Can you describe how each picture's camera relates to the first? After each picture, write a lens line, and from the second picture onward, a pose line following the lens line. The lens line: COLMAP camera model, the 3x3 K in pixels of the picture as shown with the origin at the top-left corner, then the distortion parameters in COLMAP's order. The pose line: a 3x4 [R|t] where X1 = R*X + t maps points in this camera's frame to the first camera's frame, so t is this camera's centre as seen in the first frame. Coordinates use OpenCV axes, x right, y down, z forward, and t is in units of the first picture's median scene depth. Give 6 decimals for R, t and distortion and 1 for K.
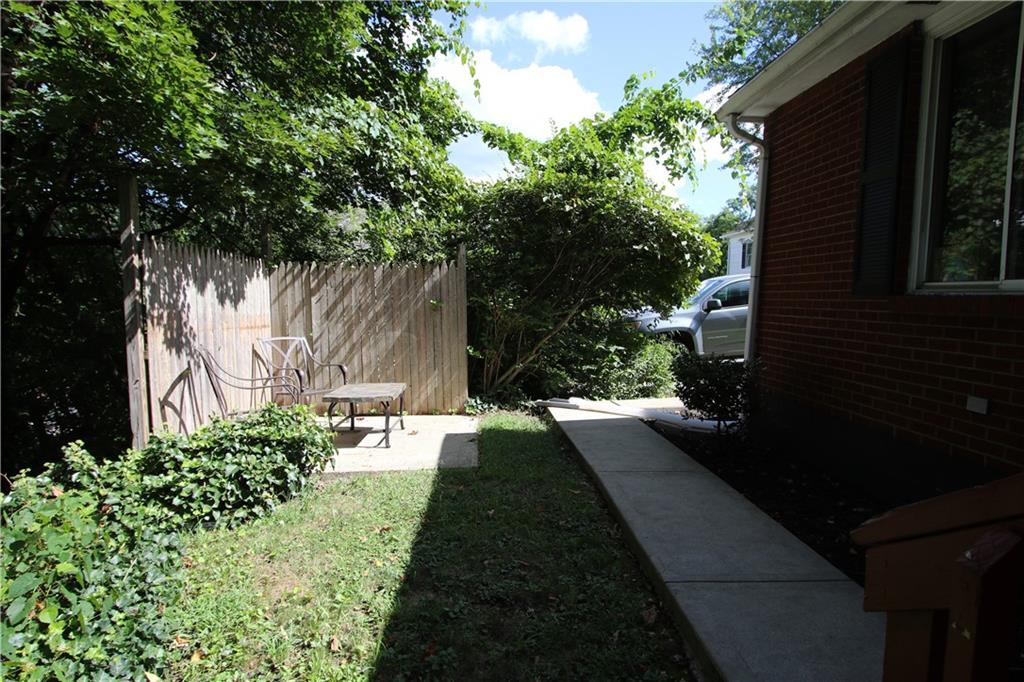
lens RADIAL K [[608.6, 0, 531.6], [0, 608.6, 340.8], [0, 0, 1]] dist [-0.011100, 0.000520]
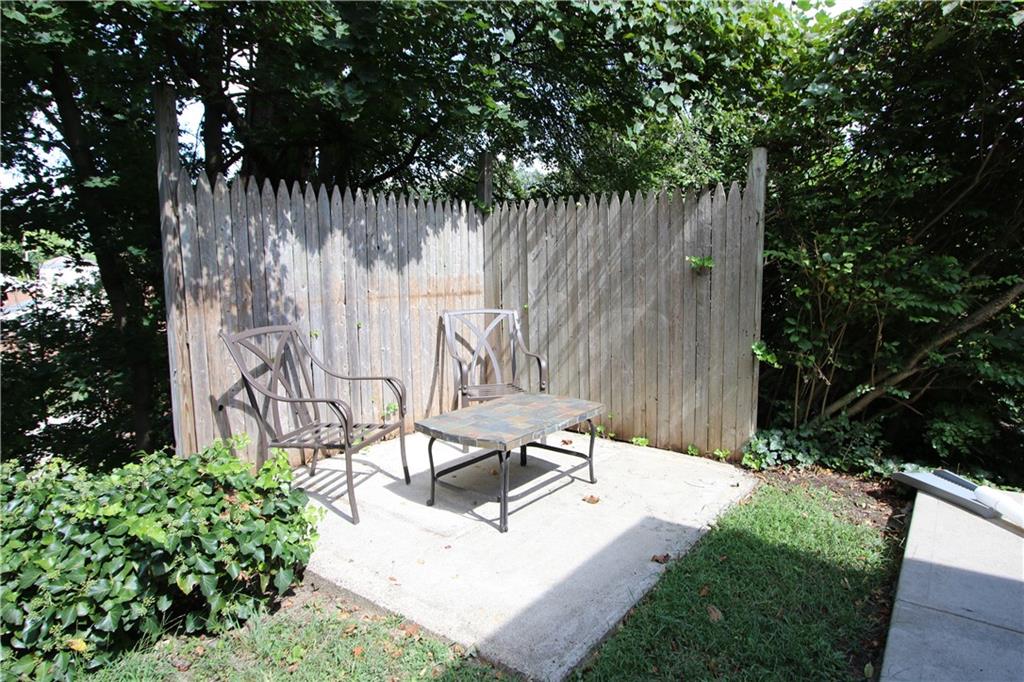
lens RADIAL K [[602.6, 0, 512.0], [0, 602.6, 341.0], [0, 0, 1]] dist [-0.018410, 0.001568]
pose [[0.739702, 0.089705, -0.666929, 0.090839], [-0.034146, 0.994802, 0.095935, -0.036574], [0.672068, -0.048190, 0.738920, 0.471216]]
